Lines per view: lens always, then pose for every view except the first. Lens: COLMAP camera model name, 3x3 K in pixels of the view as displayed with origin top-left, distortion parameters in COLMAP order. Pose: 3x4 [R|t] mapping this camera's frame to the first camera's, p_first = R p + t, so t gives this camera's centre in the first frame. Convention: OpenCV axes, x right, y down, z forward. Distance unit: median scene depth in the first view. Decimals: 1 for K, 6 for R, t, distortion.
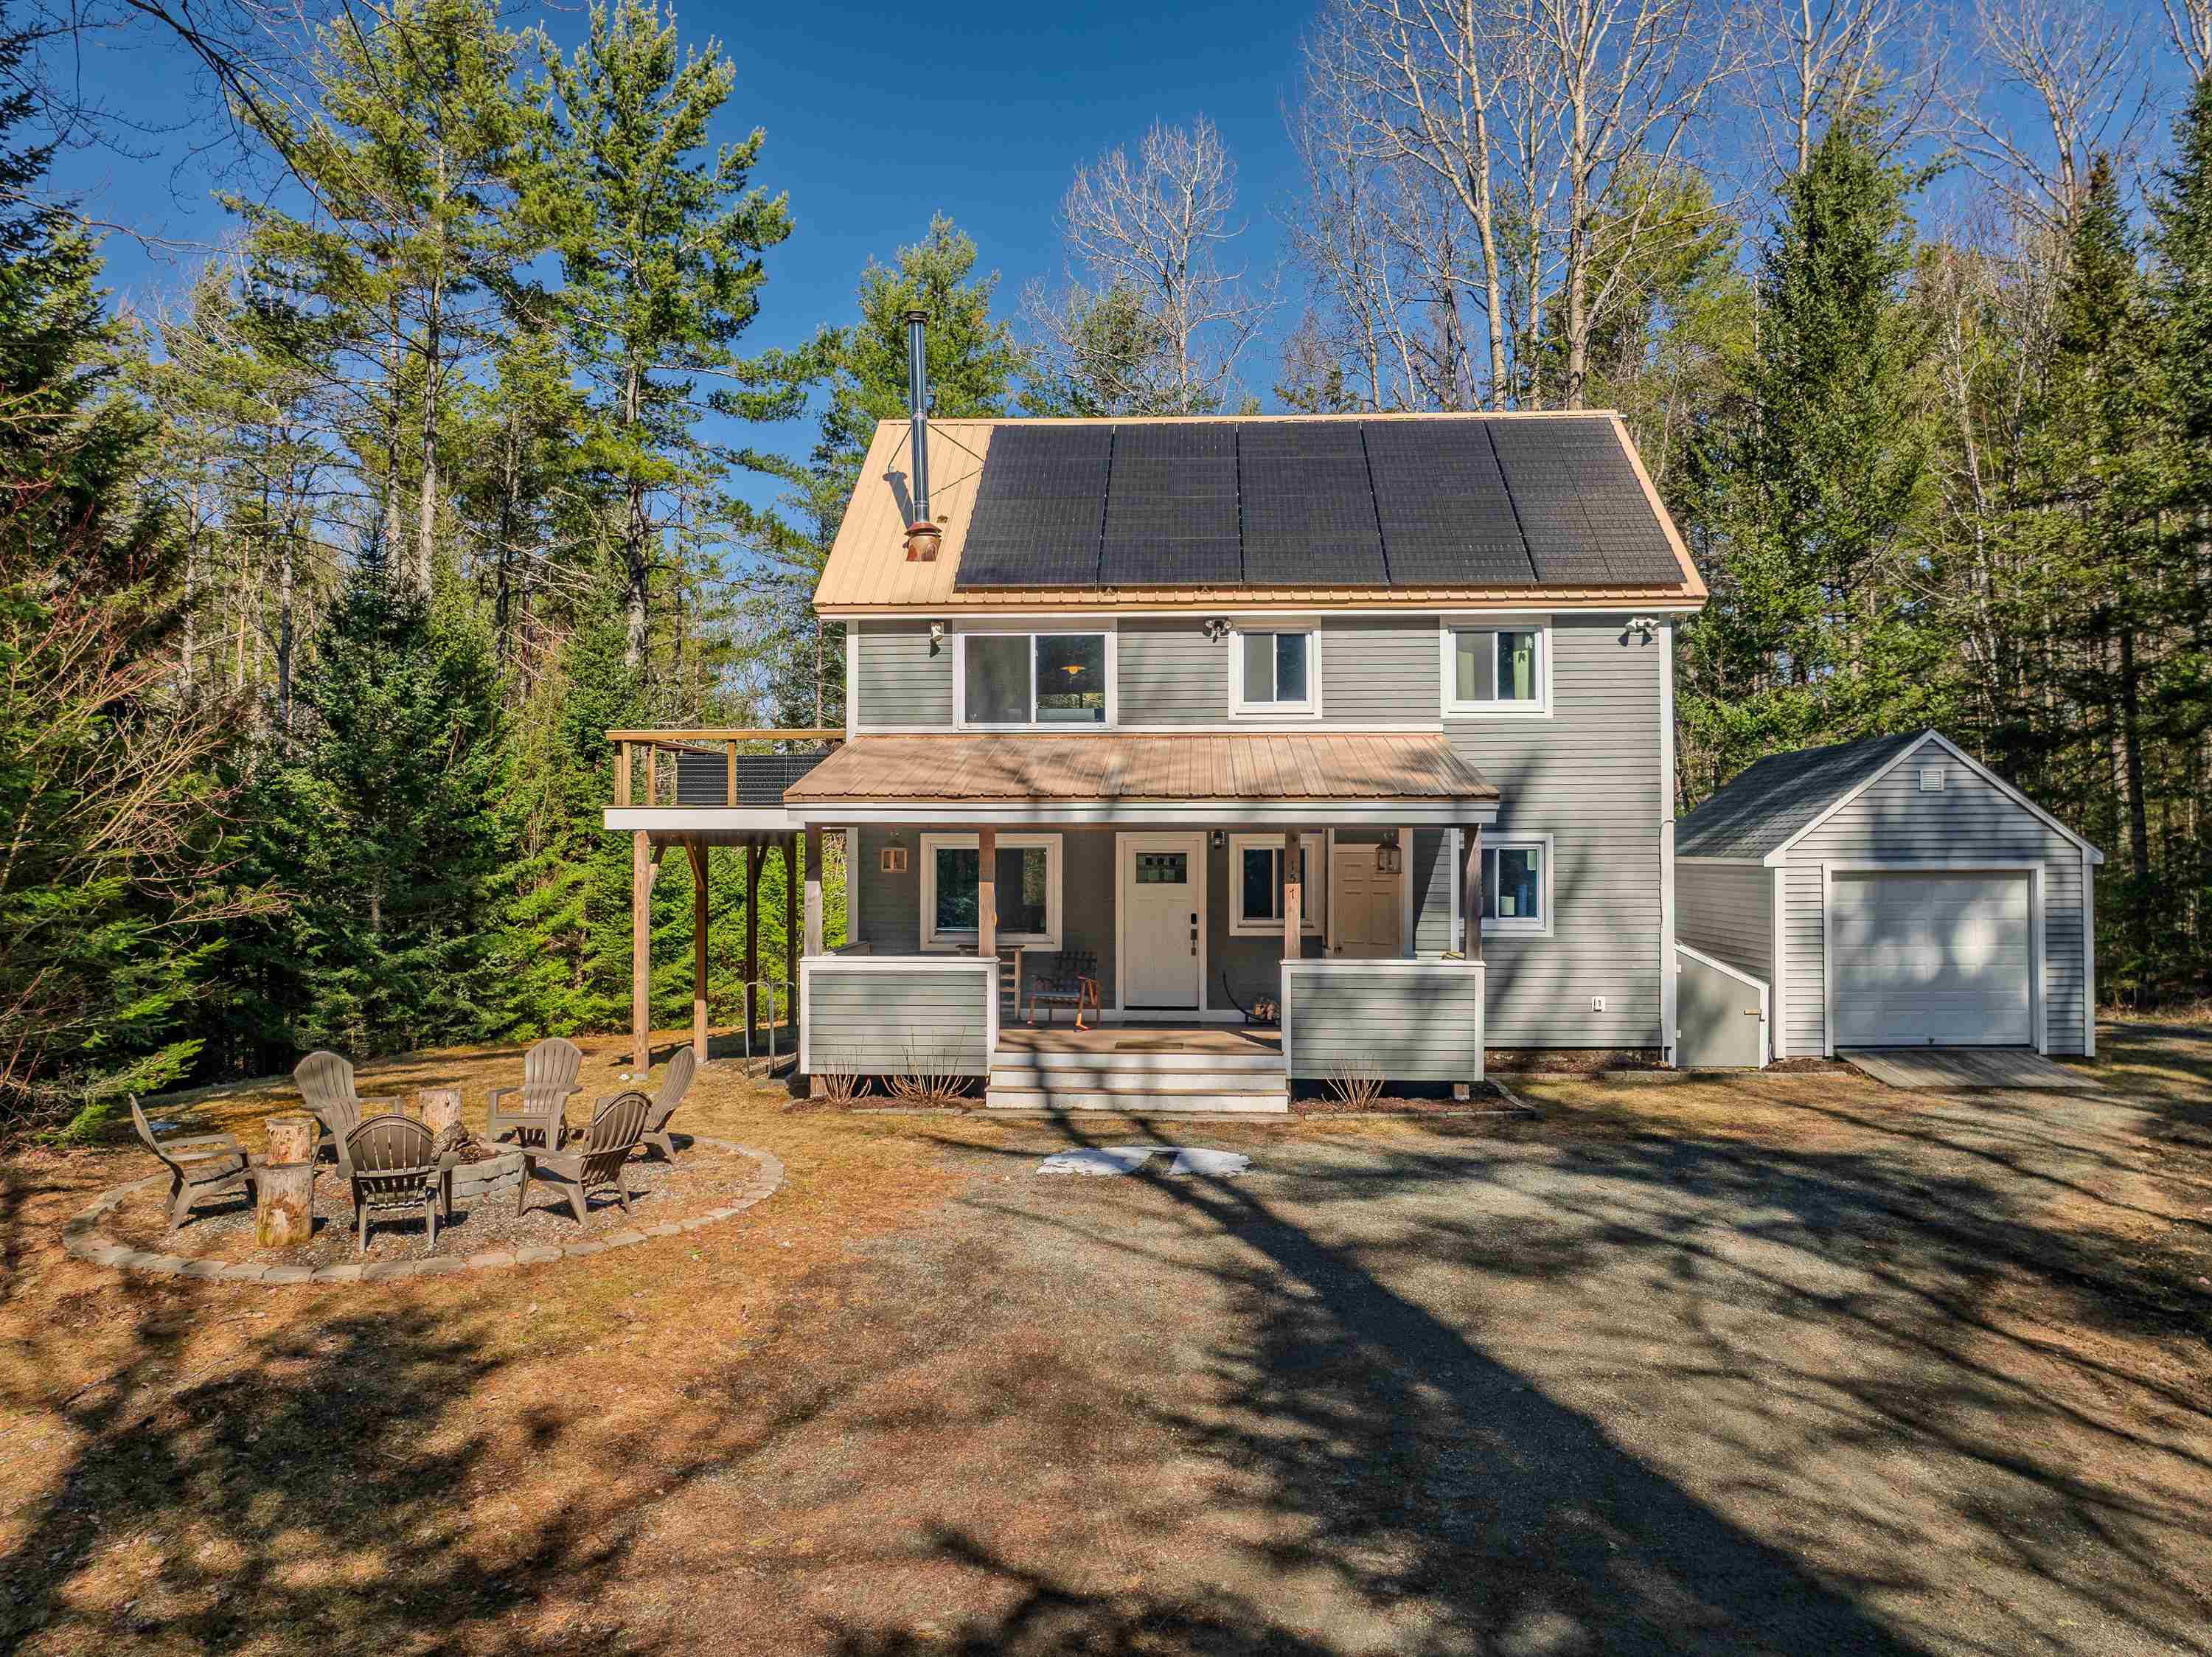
lens RADIAL K [[1539.1, 0, 1106.0], [0, 1539.1, 828.5], [0, 0, 1]] dist [-0.361797, -0.000581]
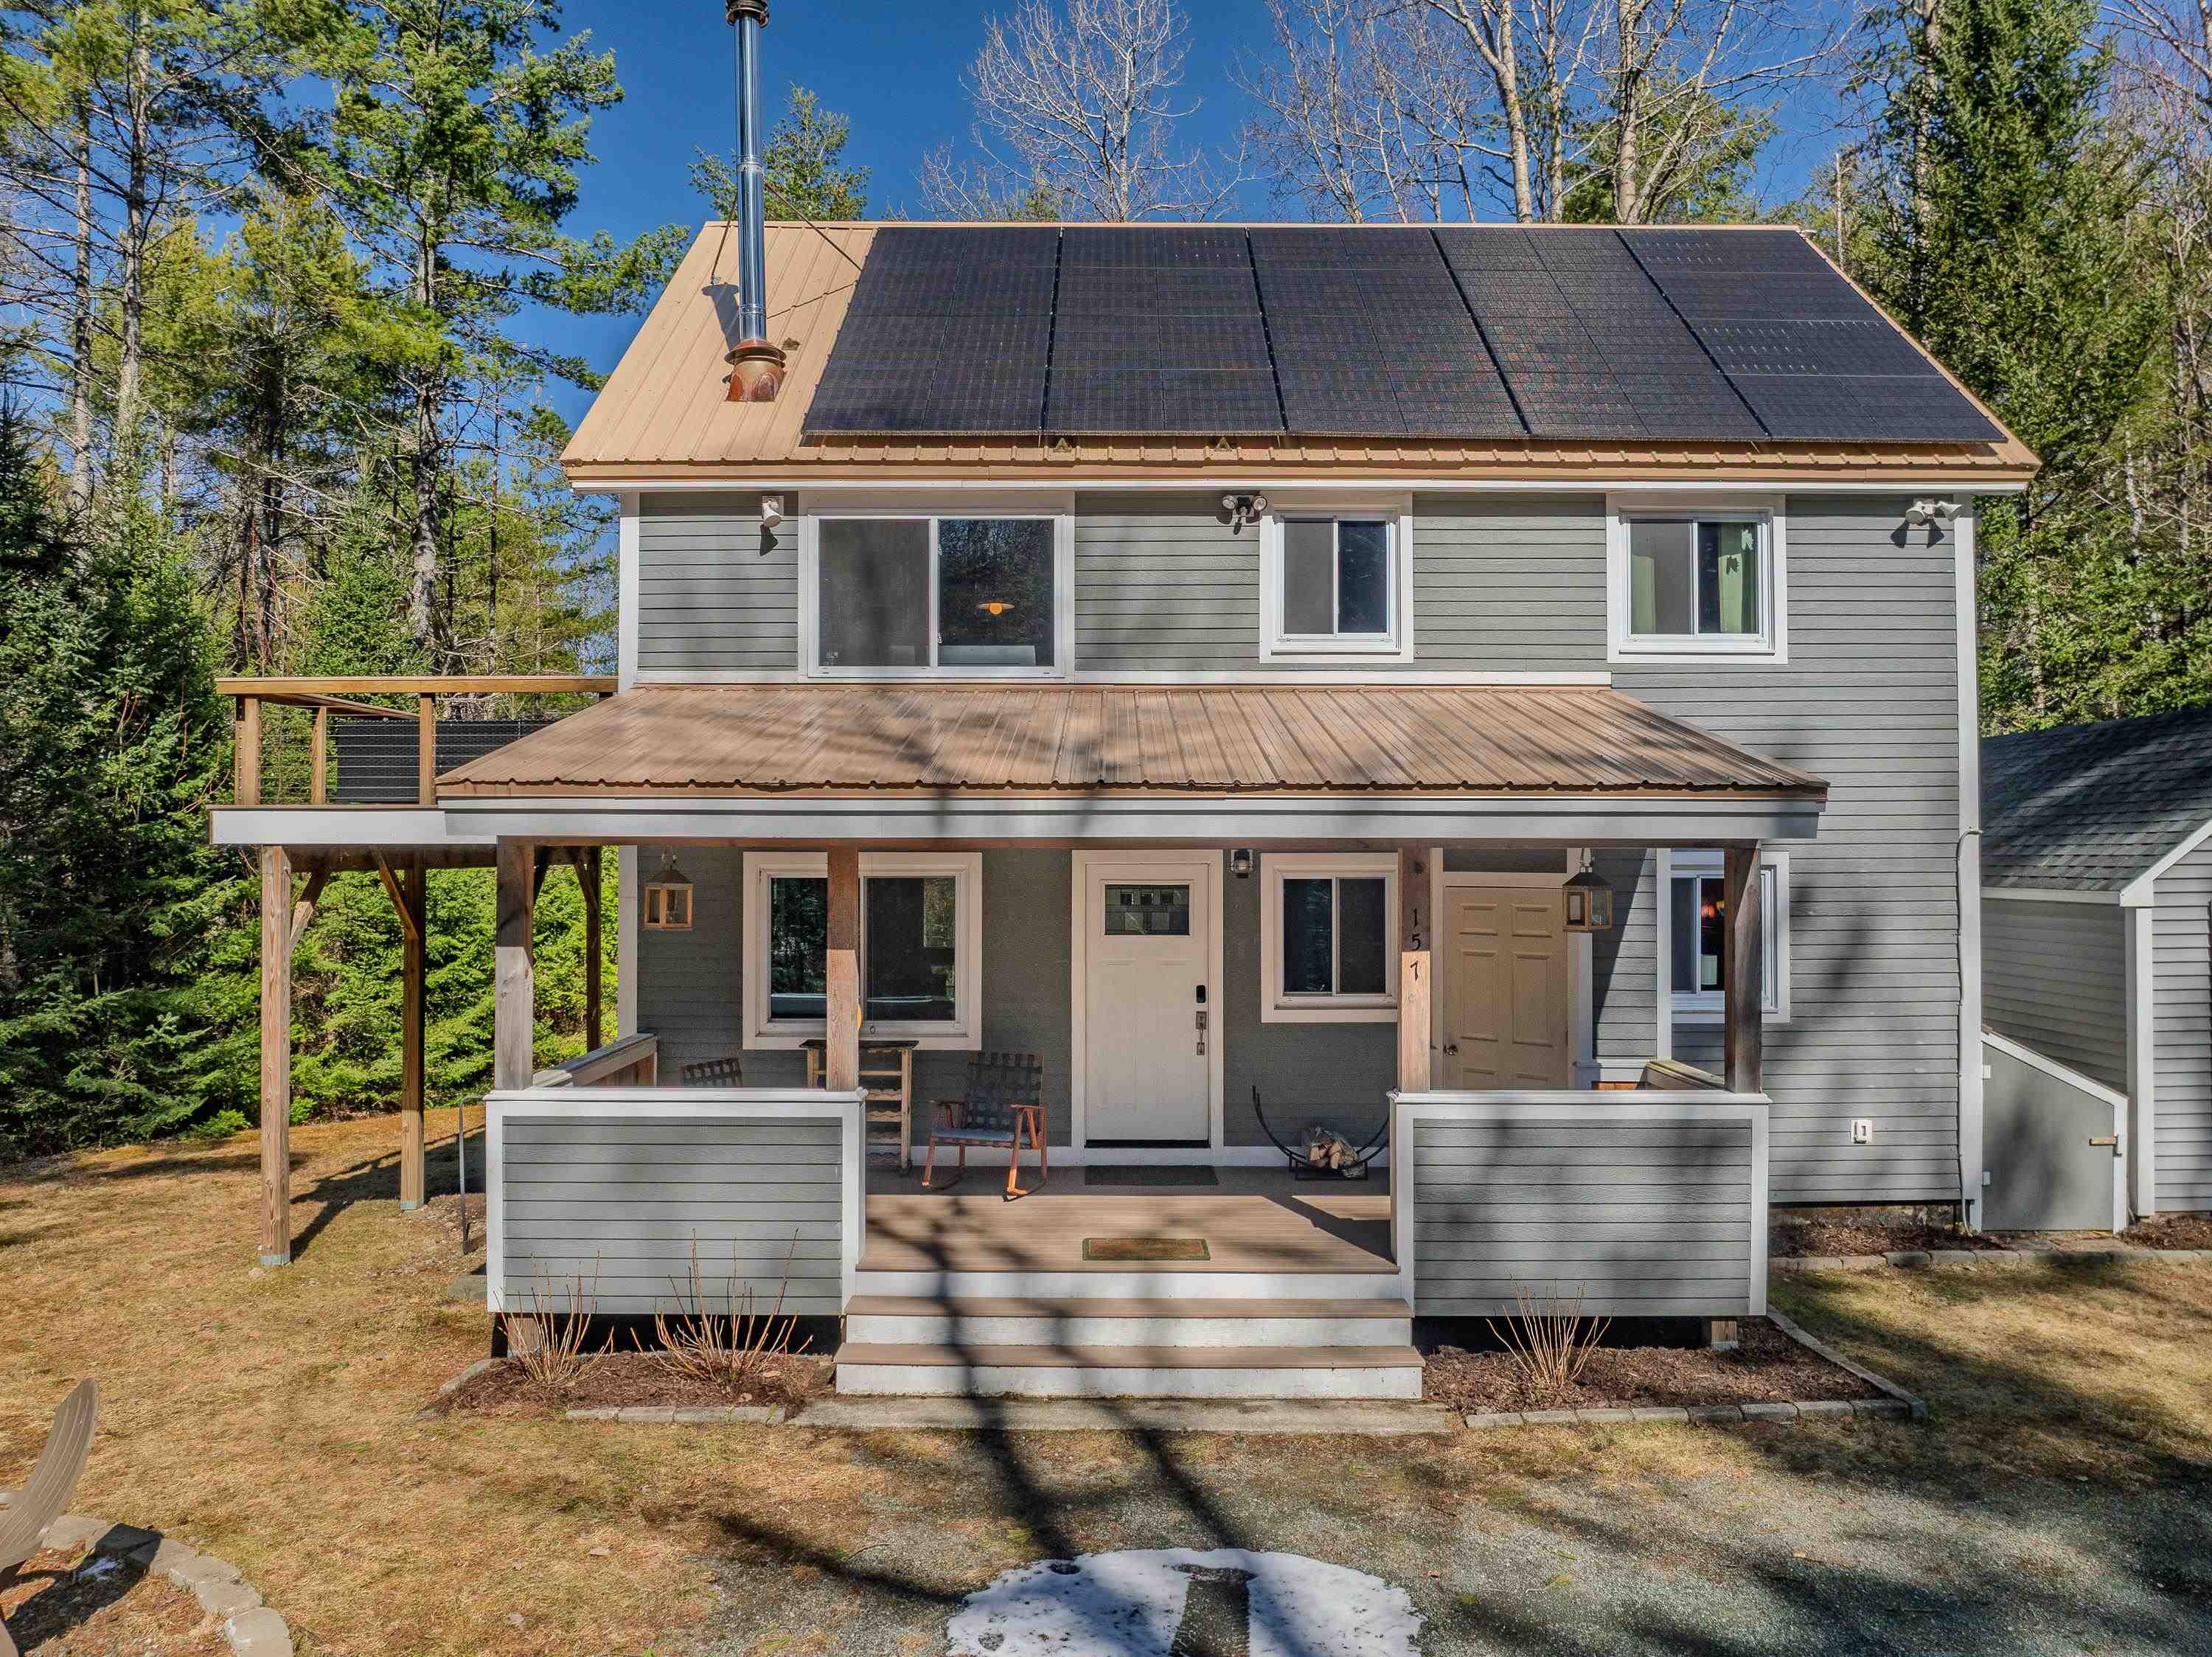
lens RADIAL K [[1556.6, 0, 1051.1], [0, 1556.6, 829.5], [0, 0, 1]] dist [-0.188481, 0.000178]
pose [[0.999785, 0.001504, 0.020686, -0.014295], [-0.001474, 0.999998, -0.001478, -0.004764], [-0.020688, 0.001447, 0.999785, 0.397575]]
